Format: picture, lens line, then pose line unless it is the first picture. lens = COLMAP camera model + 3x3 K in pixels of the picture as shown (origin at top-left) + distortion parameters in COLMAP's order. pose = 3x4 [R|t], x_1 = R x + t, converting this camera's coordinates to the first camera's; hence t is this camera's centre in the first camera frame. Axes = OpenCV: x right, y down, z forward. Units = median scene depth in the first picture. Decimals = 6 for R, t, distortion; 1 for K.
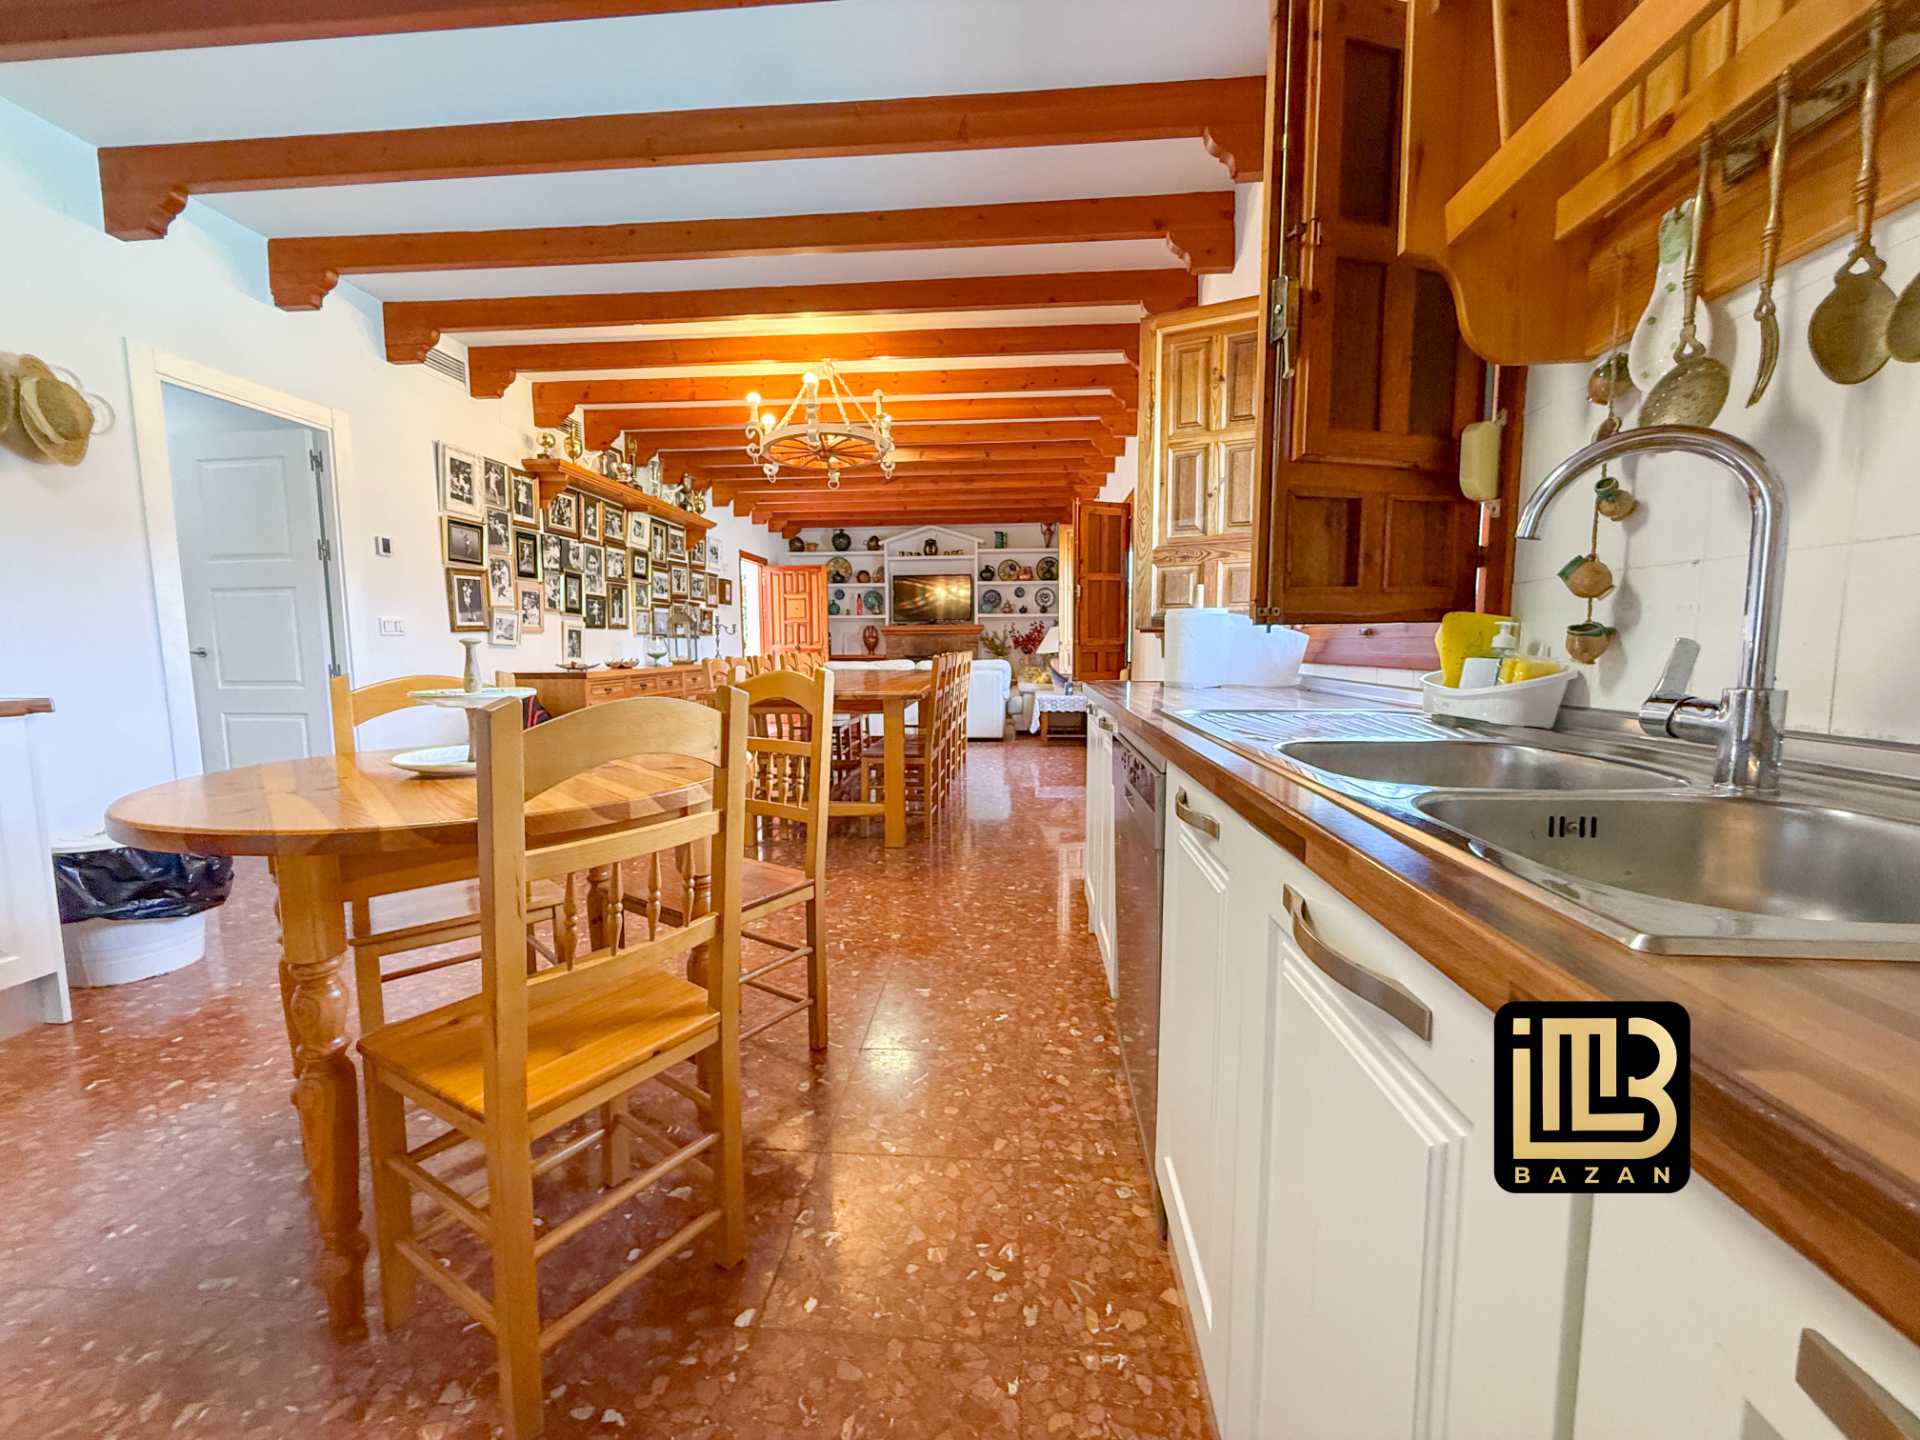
lens RADIAL K [[767.6, 0, 960.7], [0, 767.6, 716.8], [0, 0, 1]] dist [0.000255, -0.000076]
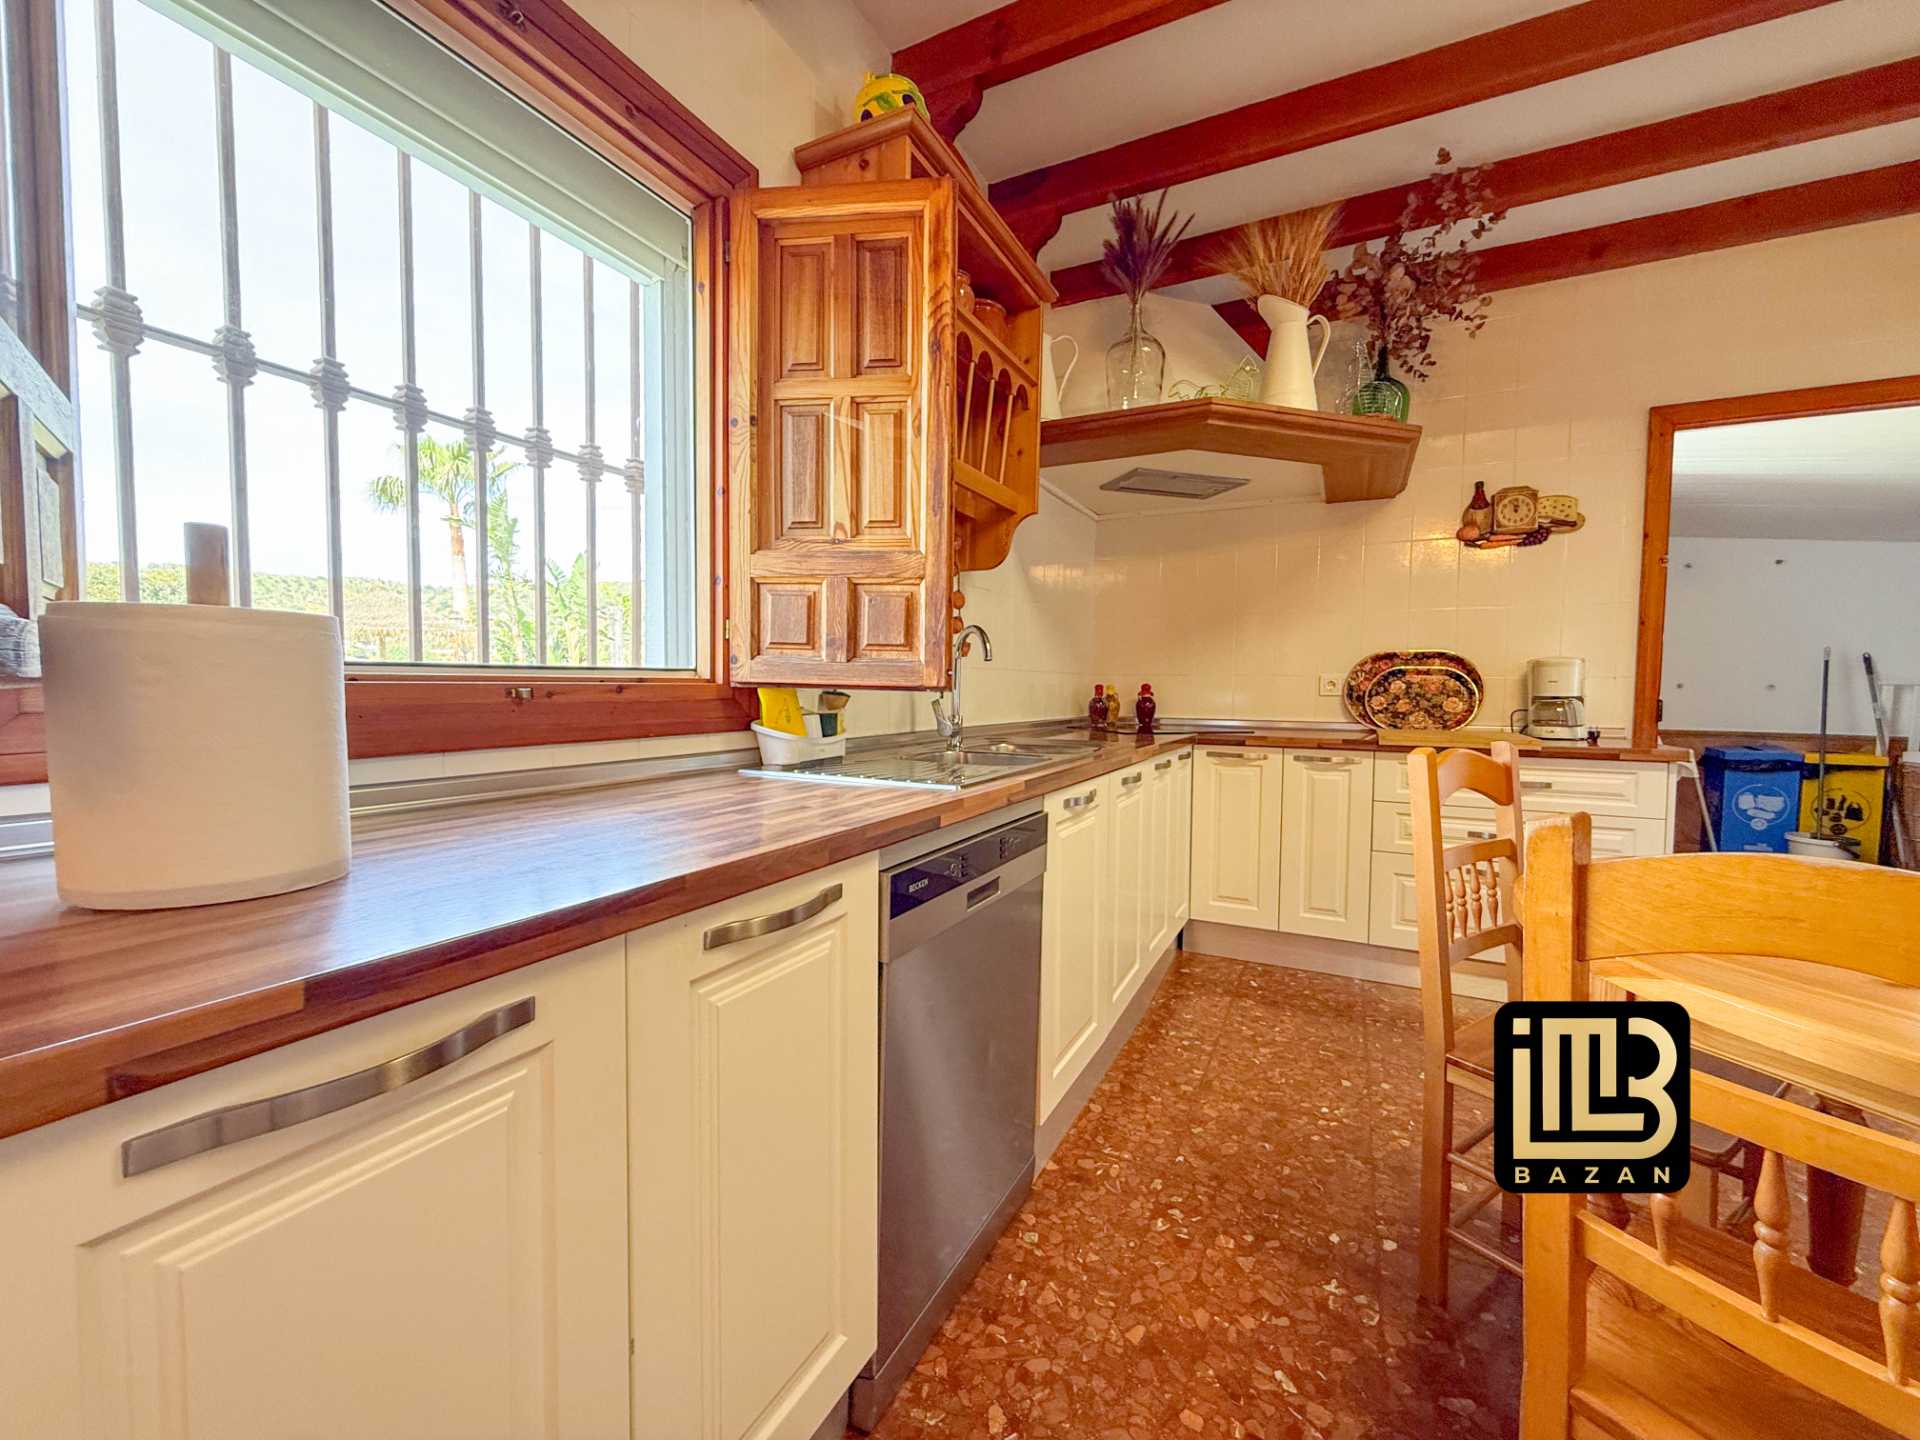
lens RADIAL K [[767.6, 0, 949.6], [0, 767.6, 721.0], [0, 0, 1]] dist [0.000255, -0.000076]
pose [[-0.915879, -0.022642, 0.400815, -0.024930], [0.034085, 0.990417, 0.133835, -0.061887], [-0.400004, 0.136238, -0.906331, 0.548563]]
